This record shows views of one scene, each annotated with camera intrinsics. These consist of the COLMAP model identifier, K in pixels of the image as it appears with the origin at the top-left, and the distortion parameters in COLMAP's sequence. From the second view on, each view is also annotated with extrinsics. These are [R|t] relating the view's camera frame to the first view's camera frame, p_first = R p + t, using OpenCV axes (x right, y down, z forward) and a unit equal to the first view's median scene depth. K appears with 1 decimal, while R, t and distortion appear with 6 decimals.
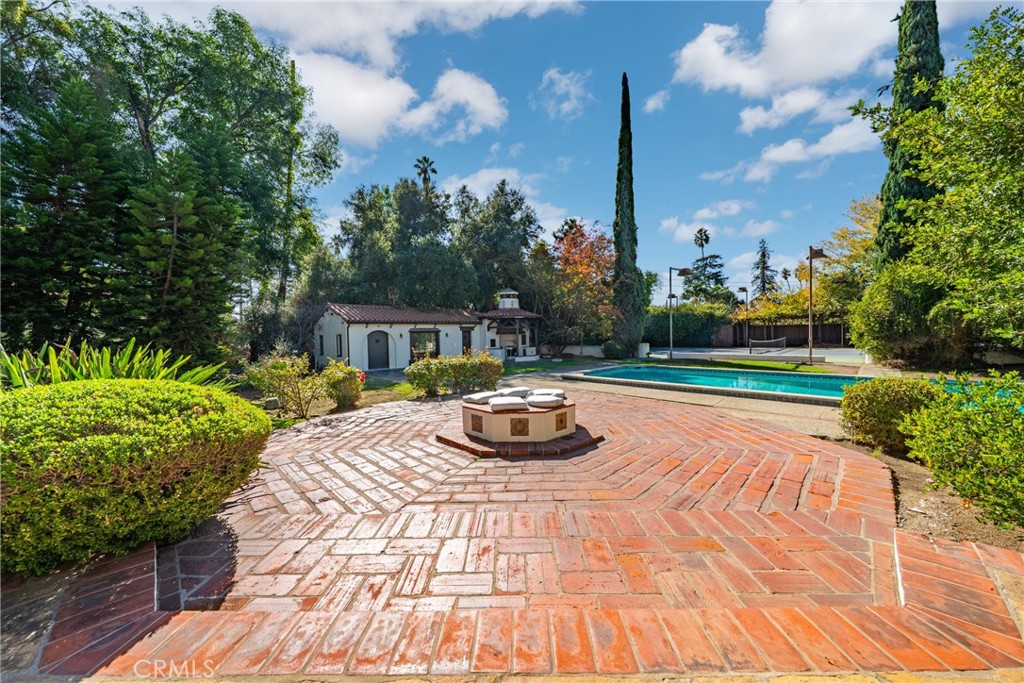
lens RADIAL K [[356.2, 0, 516.8], [0, 356.2, 337.4], [0, 0, 1]] dist [0.000515, 0.000027]
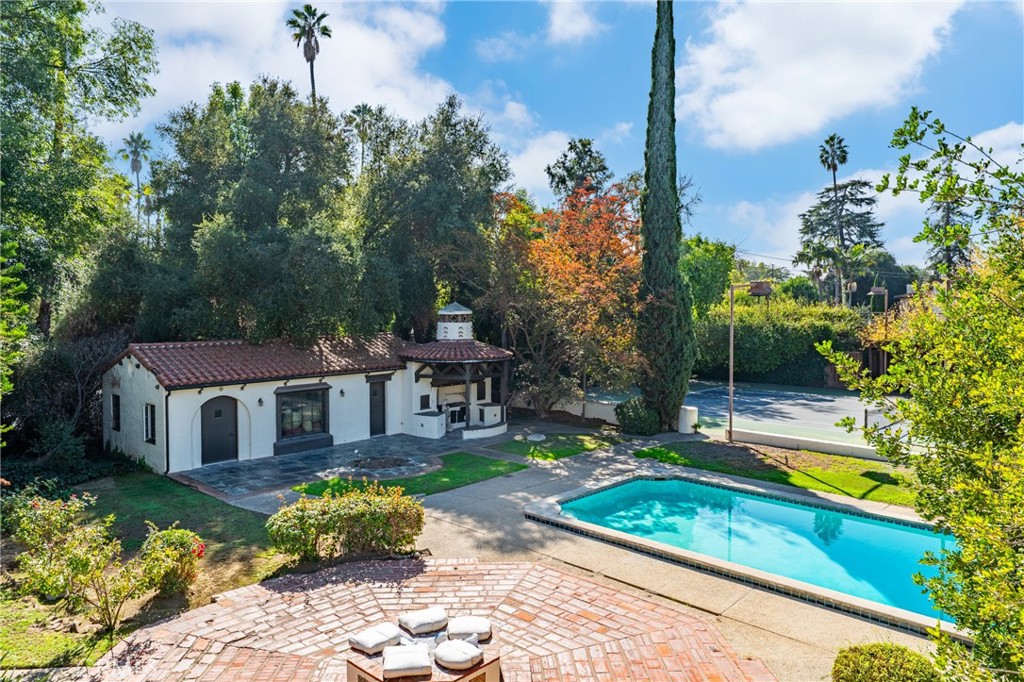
lens RADIAL K [[697.9, 0, 516.3], [0, 697.9, 326.8], [0, 0, 1]] dist [0.000195, 0.001073]
pose [[0.999041, 0.017423, 0.040175, 0.032409], [-0.018287, 0.999607, 0.021239, -0.134418], [-0.039790, -0.021953, 0.998967, -0.111654]]
